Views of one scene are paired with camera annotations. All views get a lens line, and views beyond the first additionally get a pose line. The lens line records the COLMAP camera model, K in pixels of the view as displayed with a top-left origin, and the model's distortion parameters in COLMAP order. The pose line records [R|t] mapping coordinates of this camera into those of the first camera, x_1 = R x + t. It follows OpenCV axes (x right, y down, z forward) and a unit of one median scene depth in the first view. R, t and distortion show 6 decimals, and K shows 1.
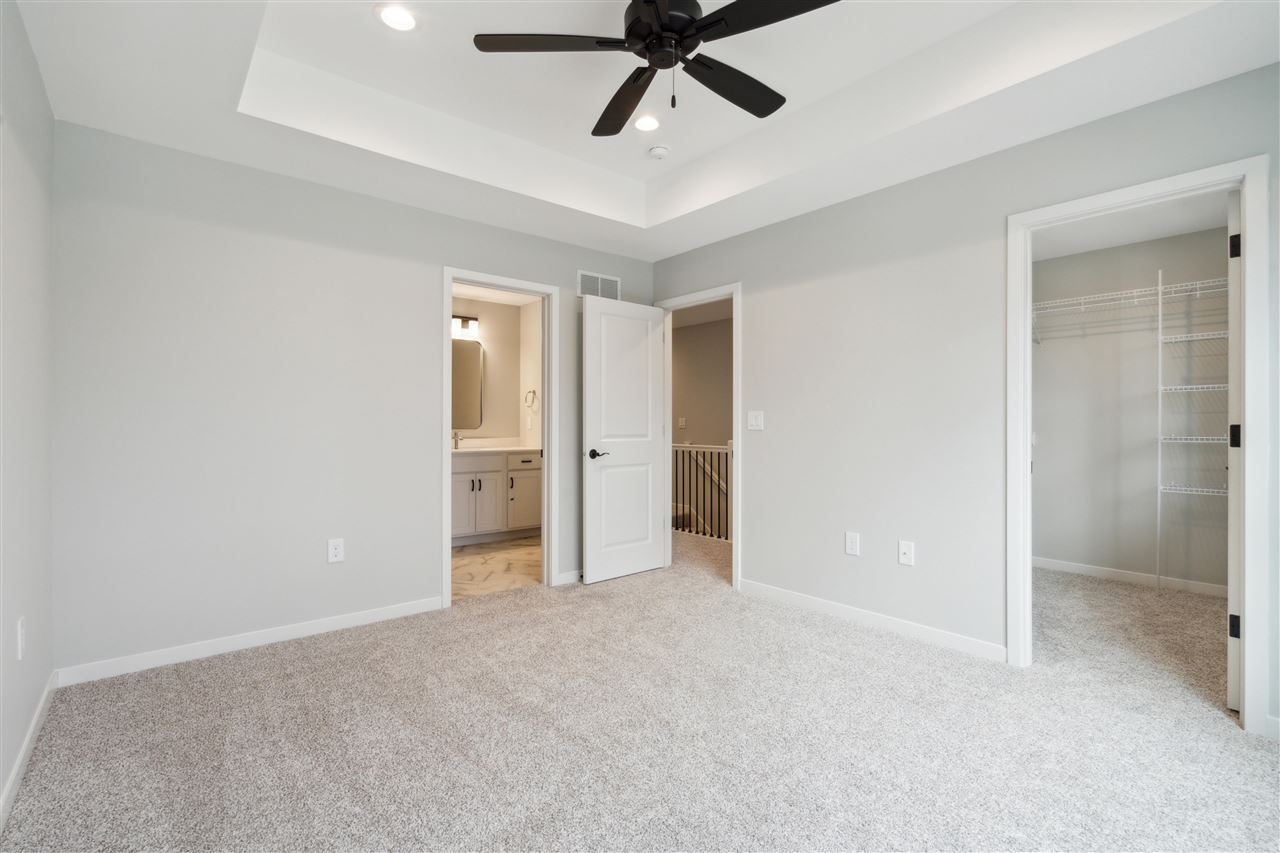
lens RADIAL K [[581.7, 0, 638.4], [0, 581.7, 427.4], [0, 0, 1]] dist [-0.004557, -0.000362]
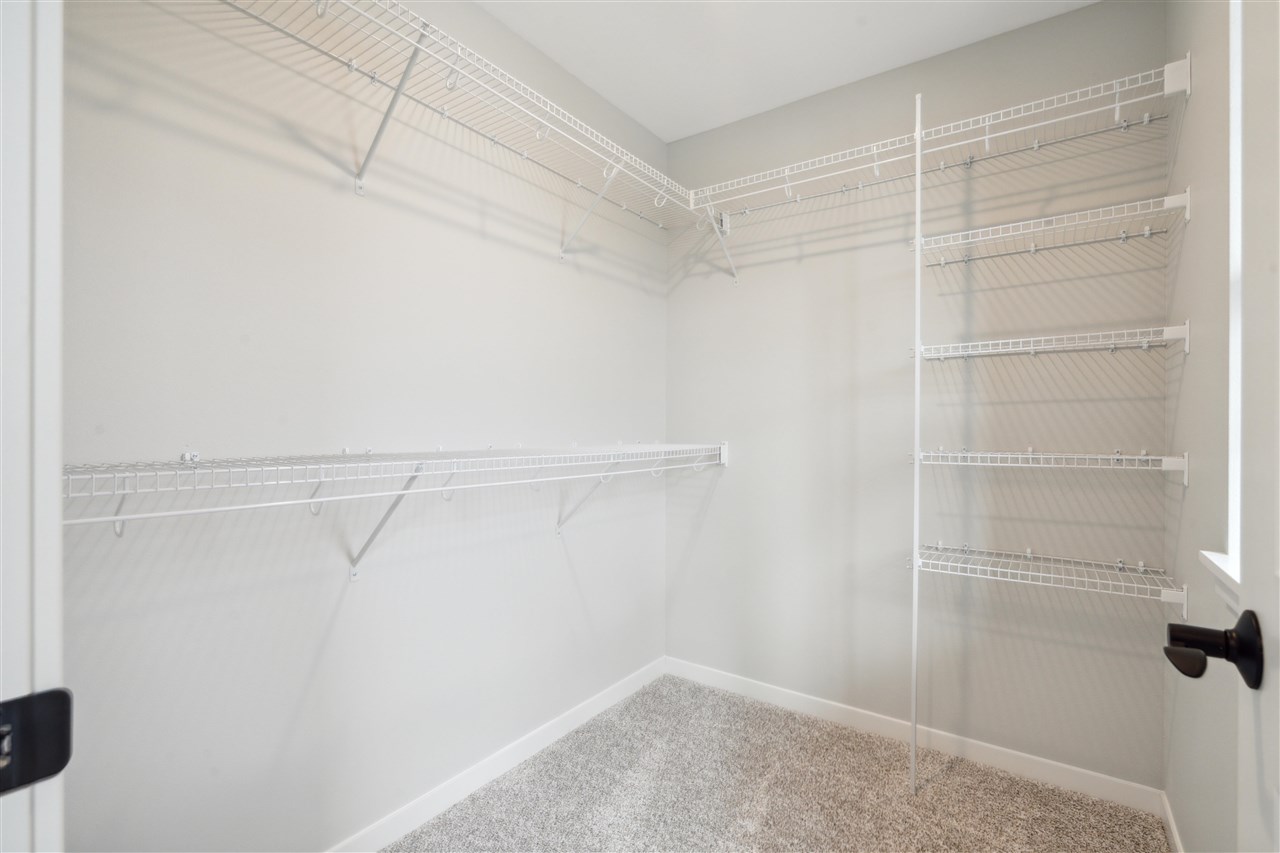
lens RADIAL K [[581.7, 0, 637.2], [0, 581.7, 428.2], [0, 0, 1]] dist [-0.004557, -0.000362]
pose [[0.966605, 0.006688, 0.256185, 0.548844], [-0.005721, 0.999973, -0.004519, -0.000440], [-0.256209, 0.002903, 0.966617, 0.590868]]
